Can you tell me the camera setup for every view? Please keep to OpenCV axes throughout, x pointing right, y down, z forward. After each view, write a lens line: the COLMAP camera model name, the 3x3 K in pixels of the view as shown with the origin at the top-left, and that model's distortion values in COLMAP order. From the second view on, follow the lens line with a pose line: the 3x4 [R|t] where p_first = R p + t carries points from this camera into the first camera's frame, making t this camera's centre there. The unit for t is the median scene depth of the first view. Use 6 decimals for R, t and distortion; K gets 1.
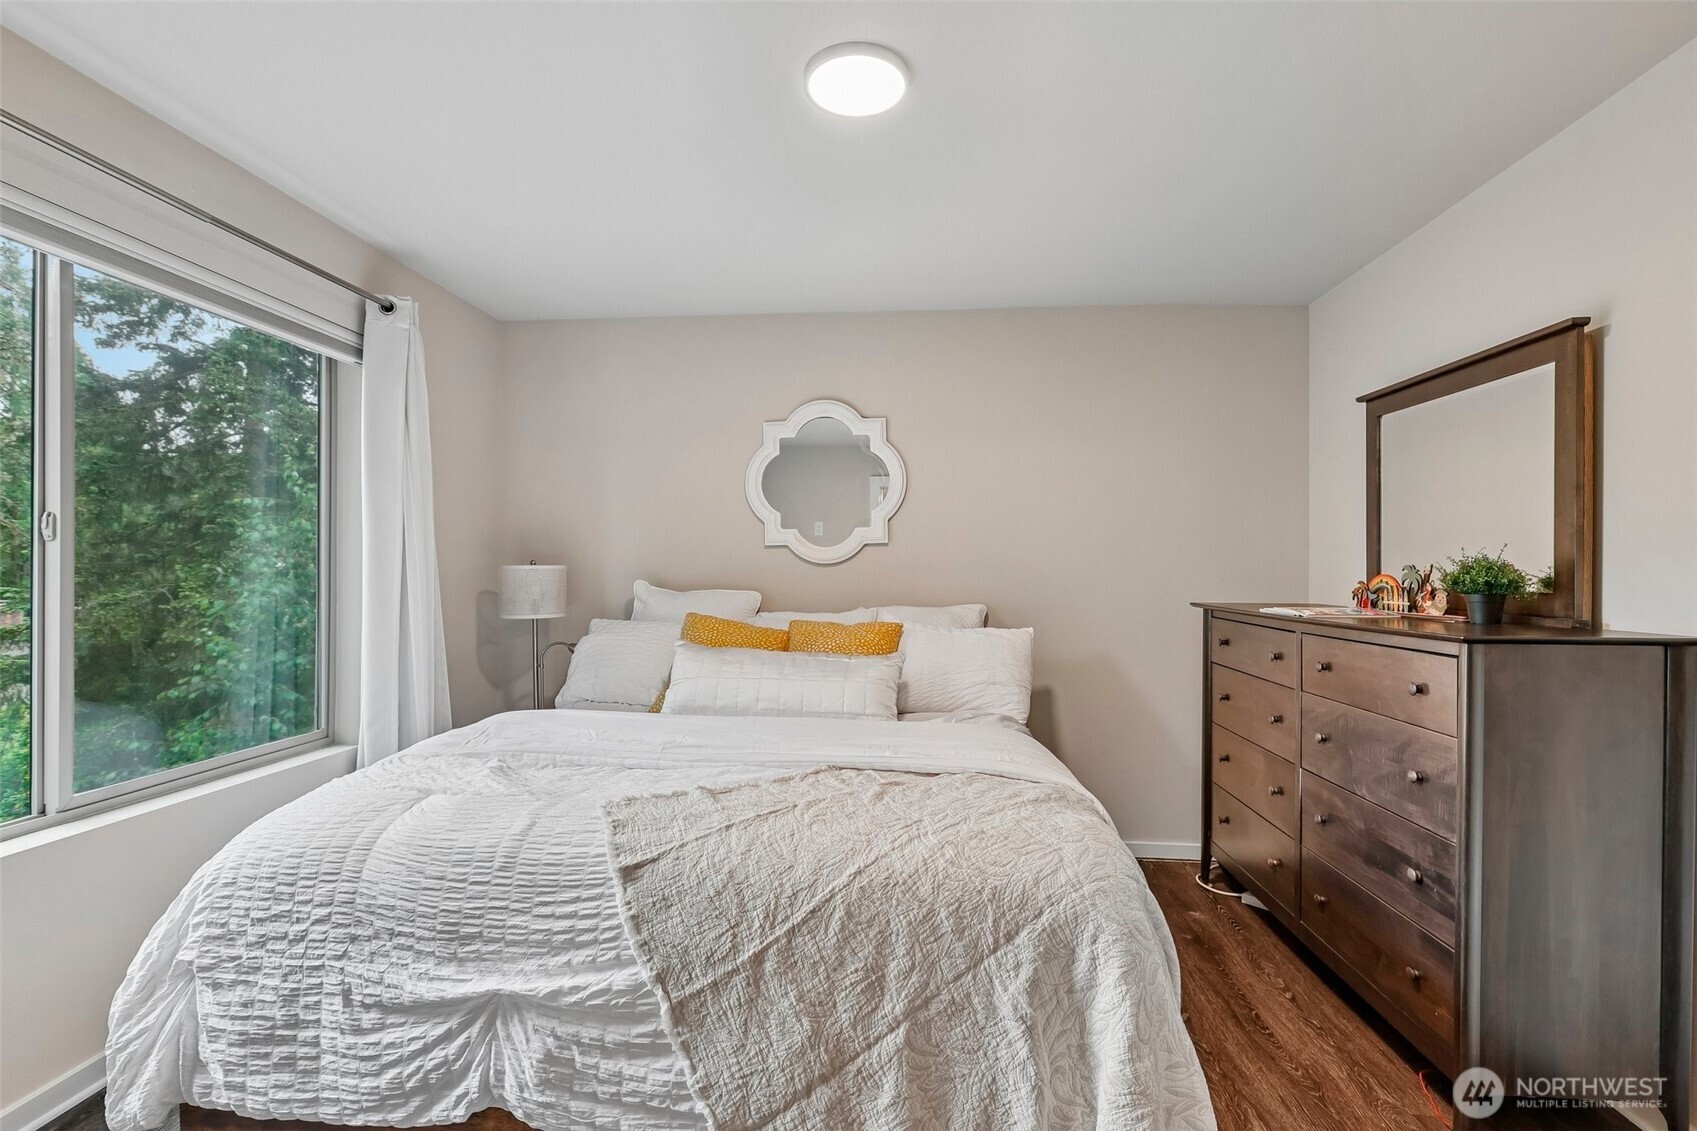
lens RADIAL K [[785.5, 0, 848.6], [0, 785.5, 571.6], [0, 0, 1]] dist [-0.003157, -0.000297]
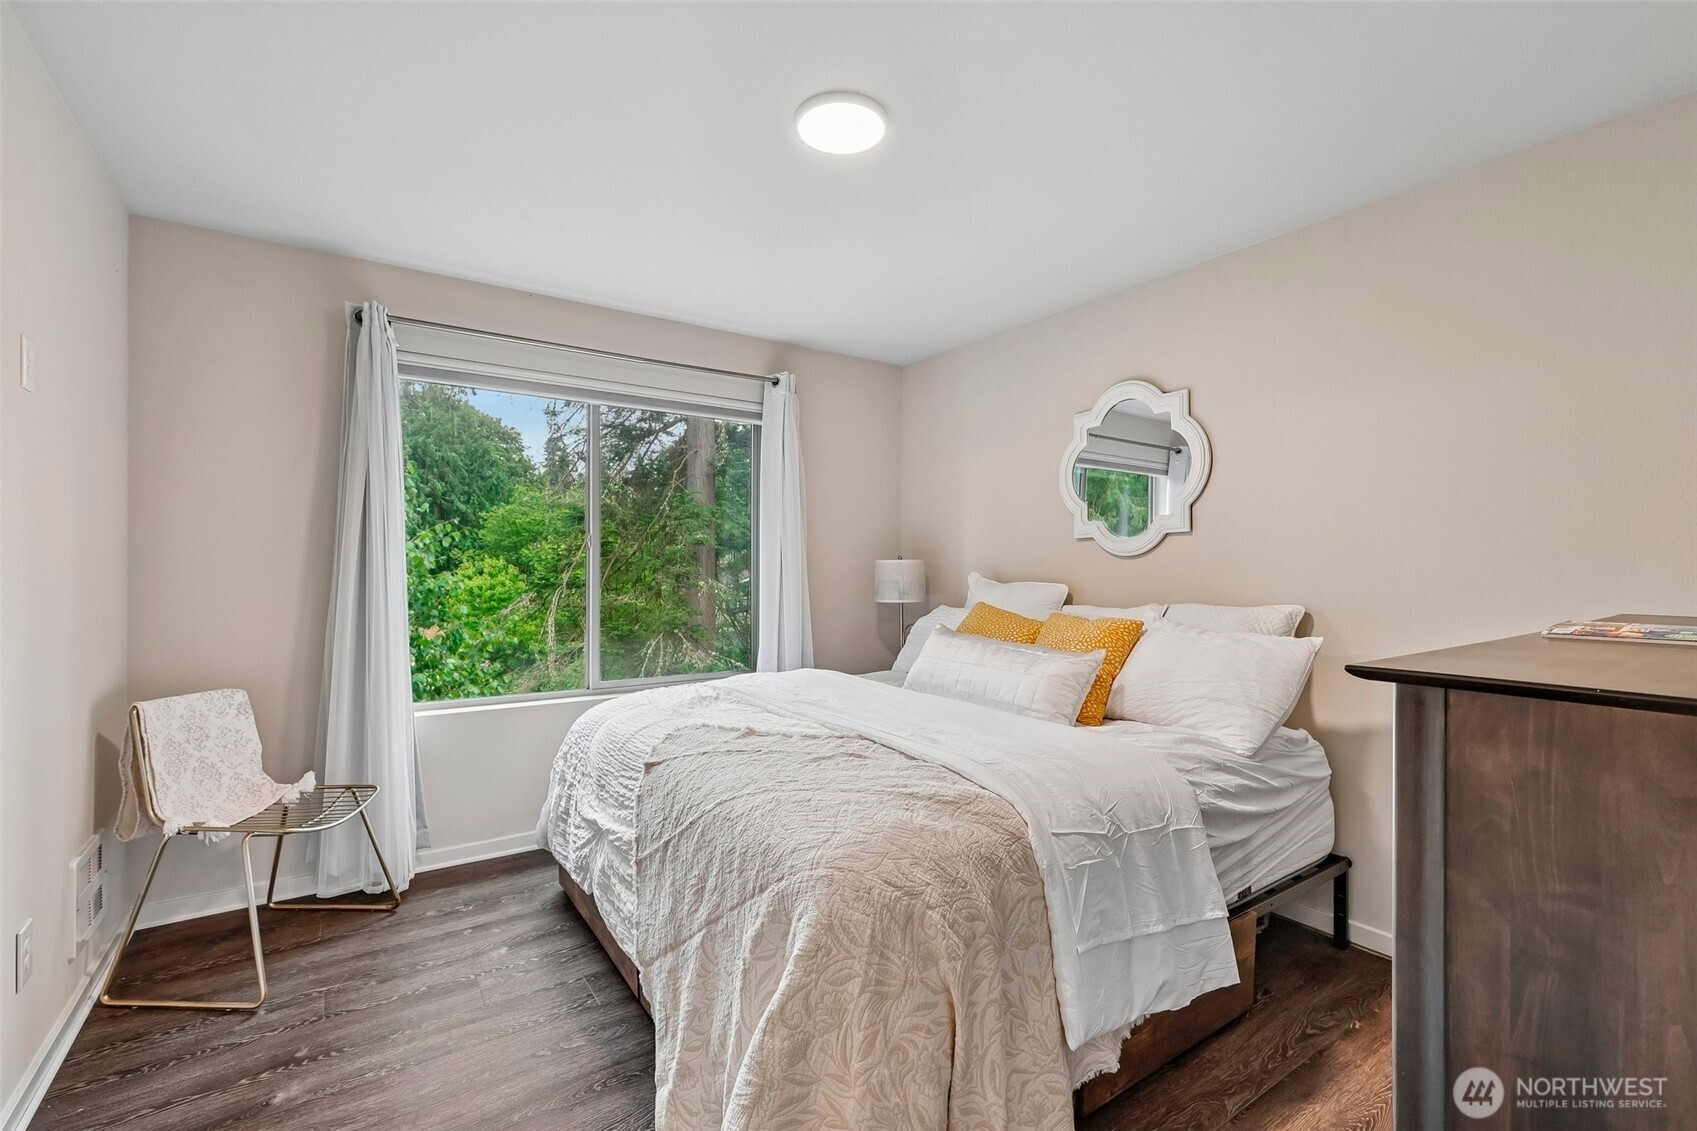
lens RADIAL K [[758.9, 0, 861.5], [0, 758.9, 568.8], [0, 0, 1]] dist [-0.000642, 0.000057]
pose [[0.638991, 0.002447, -0.769210, 0.831174], [-0.002842, 0.999996, 0.000820, 0.009670], [0.769209, 0.001662, 0.638995, 0.316786]]
